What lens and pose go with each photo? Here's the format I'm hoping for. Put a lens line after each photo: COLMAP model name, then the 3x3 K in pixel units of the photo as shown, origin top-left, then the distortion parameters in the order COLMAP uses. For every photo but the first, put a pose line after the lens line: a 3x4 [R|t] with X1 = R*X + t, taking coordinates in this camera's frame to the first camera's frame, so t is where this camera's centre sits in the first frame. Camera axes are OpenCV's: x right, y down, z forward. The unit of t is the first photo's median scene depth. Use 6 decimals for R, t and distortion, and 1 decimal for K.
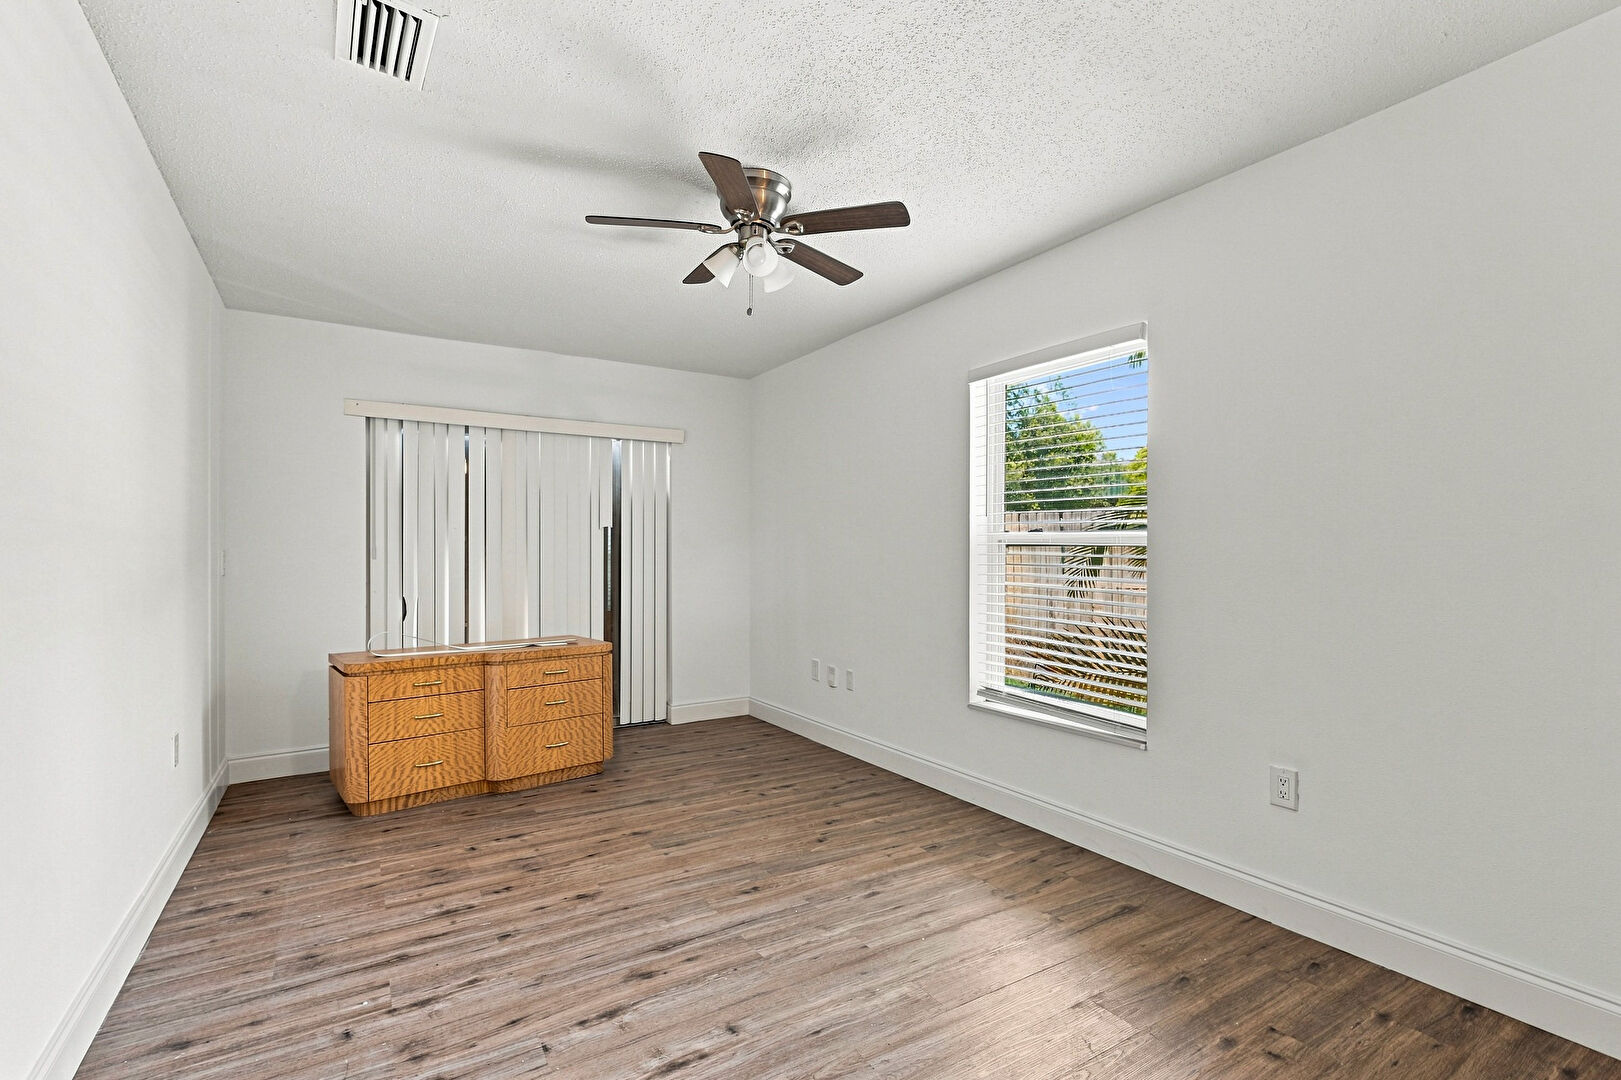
lens RADIAL K [[730.2, 0, 812.5], [0, 730.2, 553.2], [0, 0, 1]] dist [-0.003351, 0.000875]
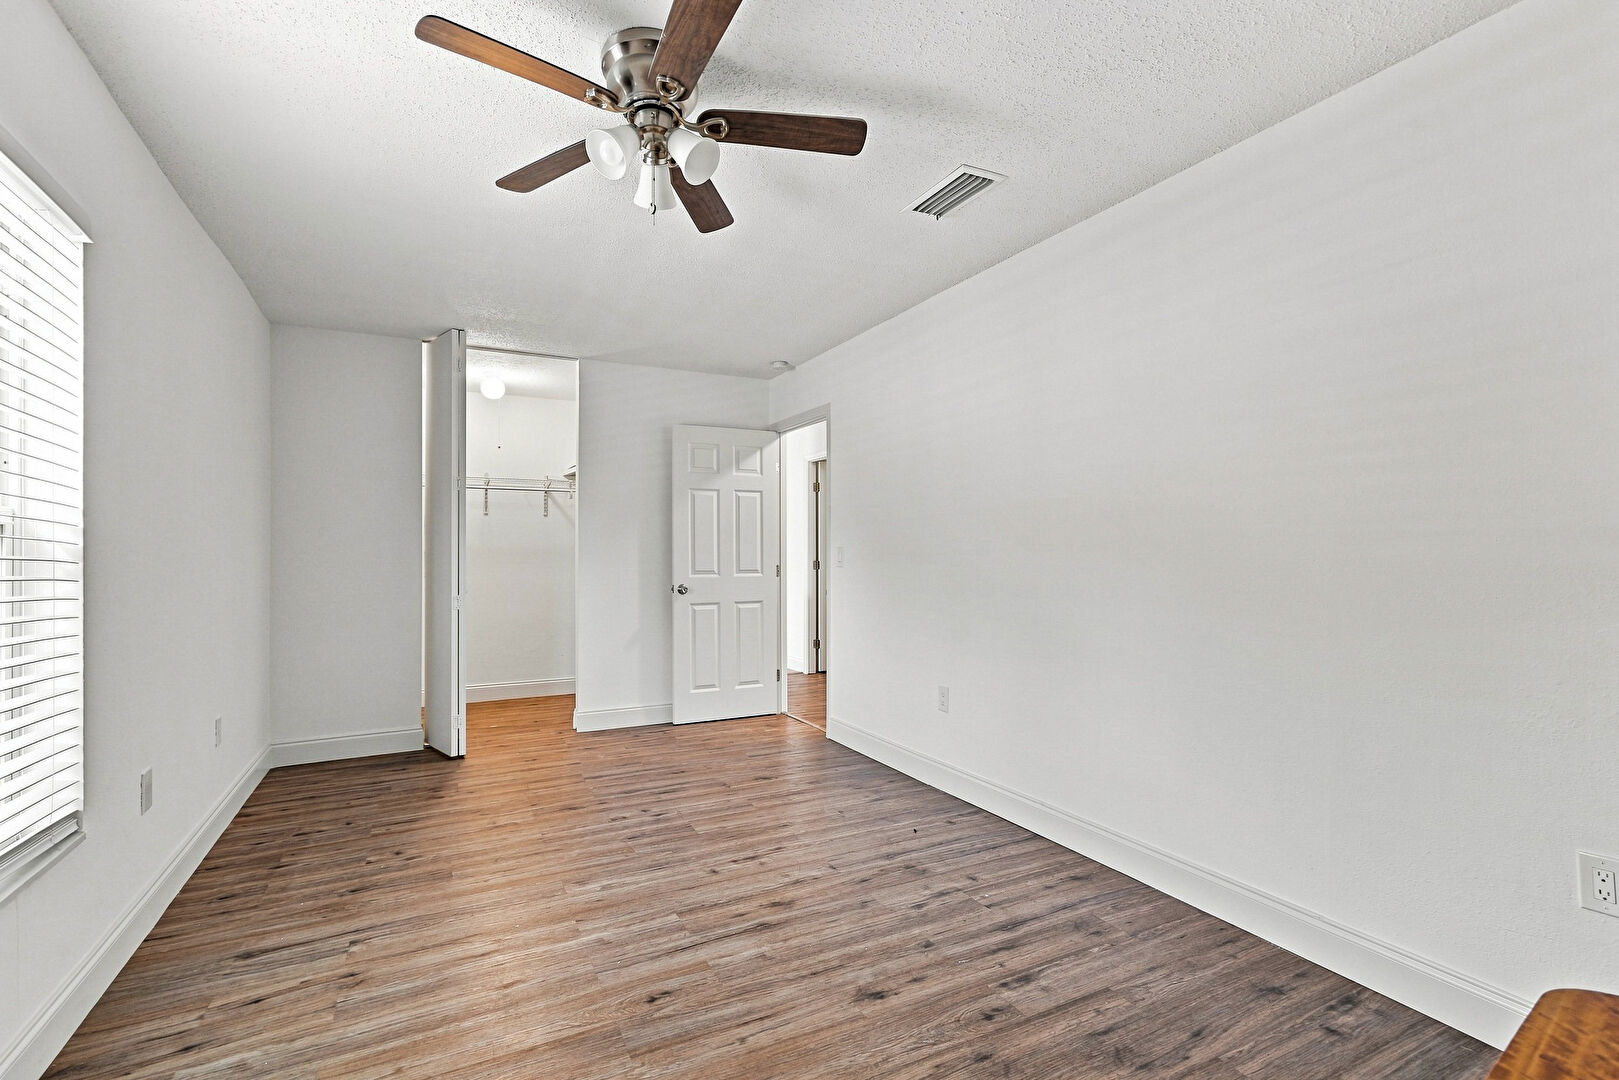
lens RADIAL K [[729.3, 0, 811.5], [0, 729.3, 553.2], [0, 0, 1]] dist [-0.003351, 0.000875]
pose [[-0.996488, 0.003147, 0.083671, -0.351835], [0.003208, 0.999995, 0.000594, 0.000975], [-0.083669, 0.000860, -0.996493, 1.991500]]
